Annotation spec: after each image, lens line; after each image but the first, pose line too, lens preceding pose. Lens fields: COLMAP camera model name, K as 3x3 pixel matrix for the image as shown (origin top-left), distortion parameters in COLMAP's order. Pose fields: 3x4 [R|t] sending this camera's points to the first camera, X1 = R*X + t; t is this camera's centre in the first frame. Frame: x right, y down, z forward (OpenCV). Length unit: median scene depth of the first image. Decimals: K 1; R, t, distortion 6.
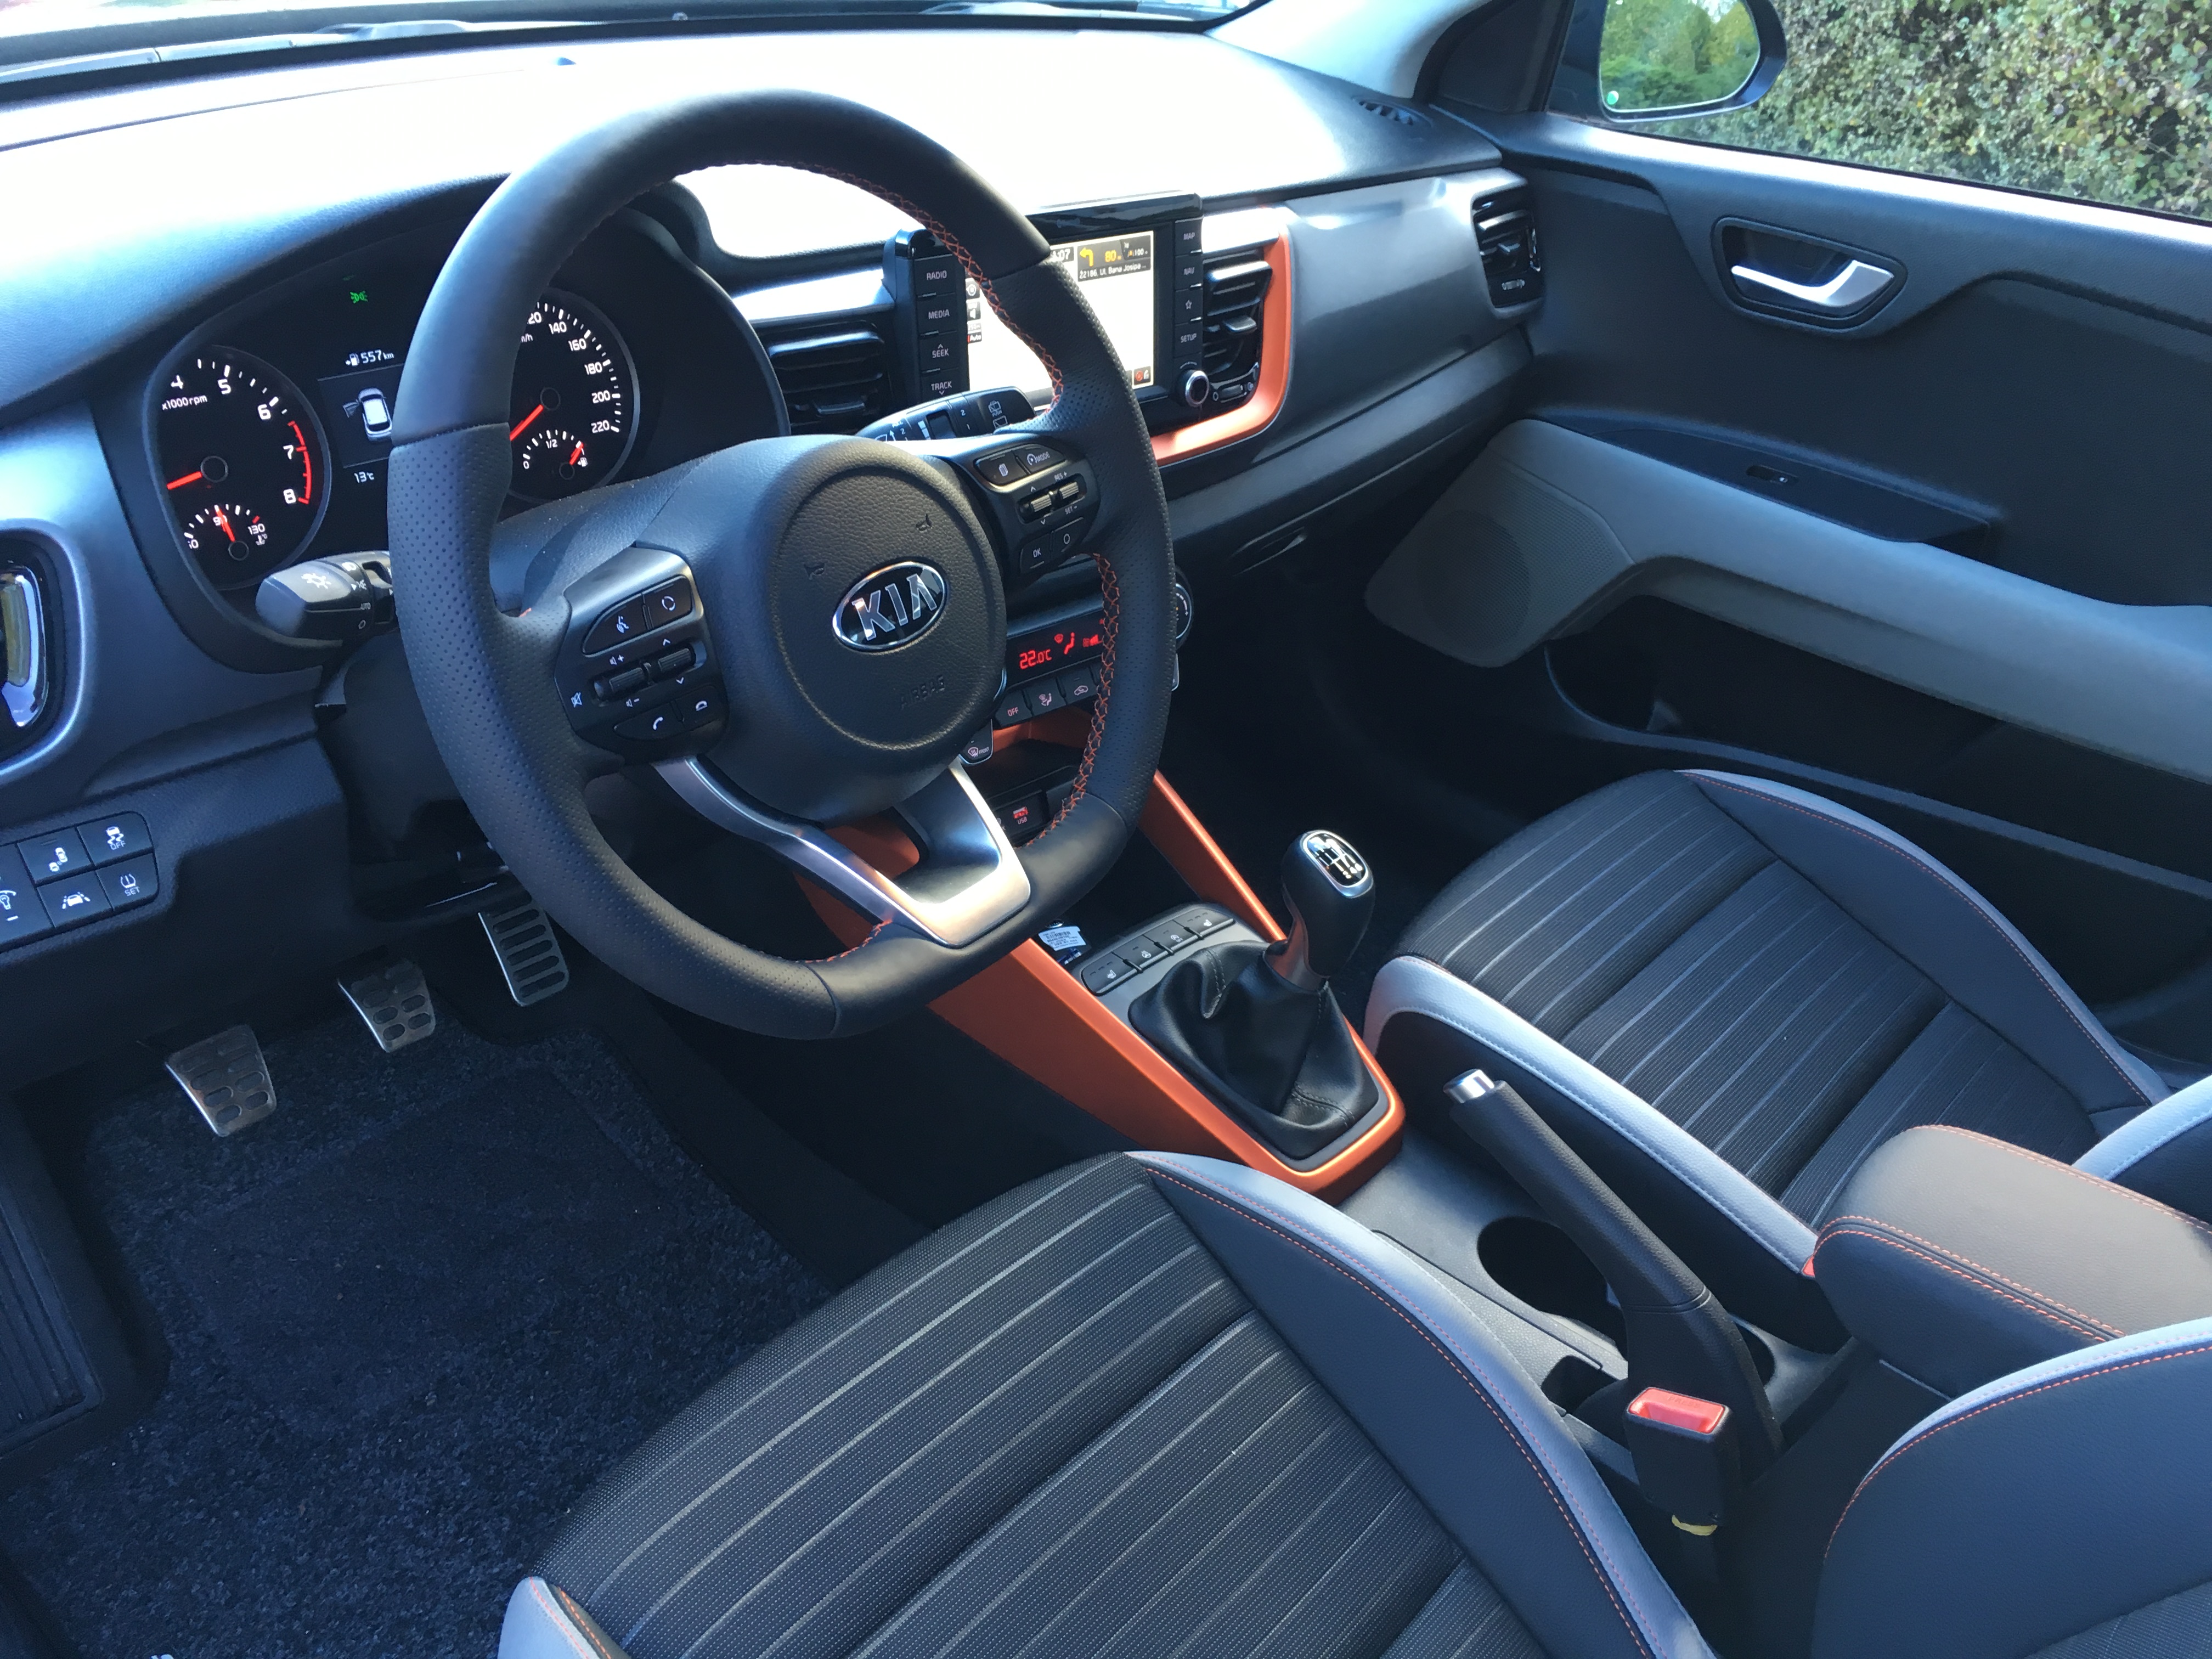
lens RADIAL K [[1916.3, 0, 1103.3], [0, 1916.3, 832.6], [0, 0, 1]] dist [0.078853, -0.114346]
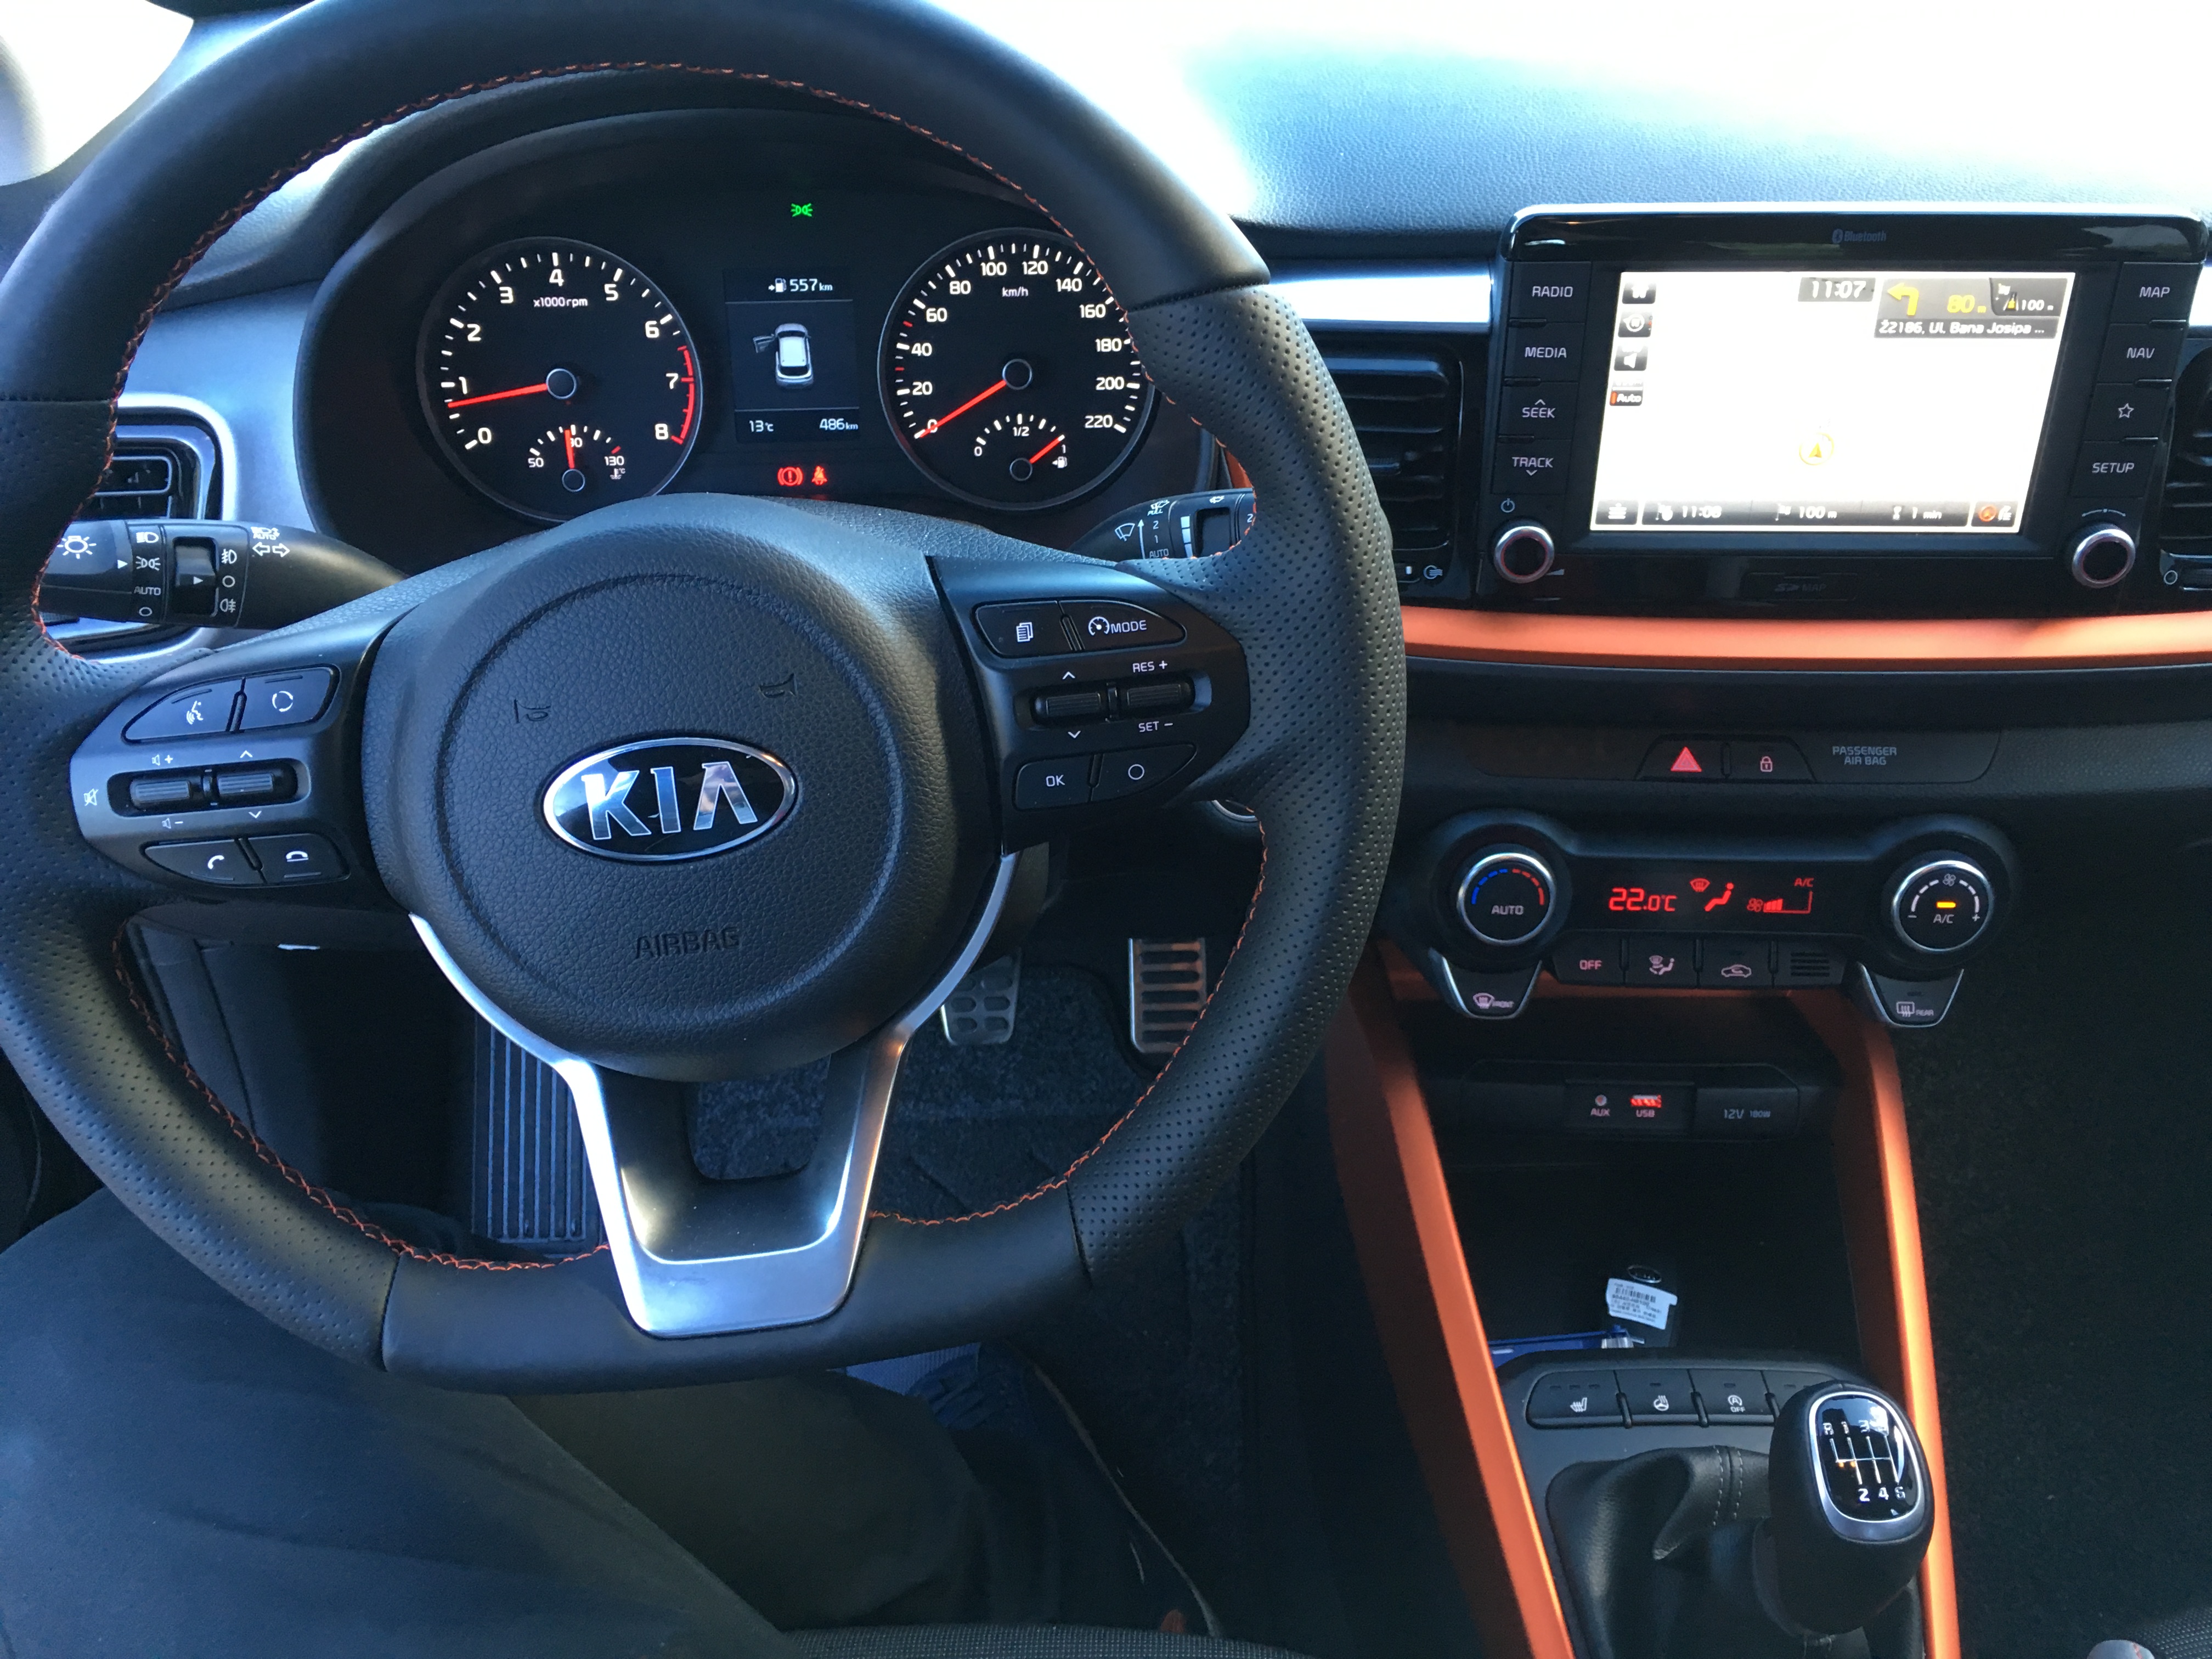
lens RADIAL K [[1916.3, 0, 1101.3], [0, 1916.3, 823.0], [0, 0, 1]] dist [0.078853, -0.114346]
pose [[0.684215, 0.334950, -0.647811, 0.287021], [-0.310077, 0.937610, 0.157289, -0.185332], [0.660078, 0.093252, 0.745387, 0.462704]]
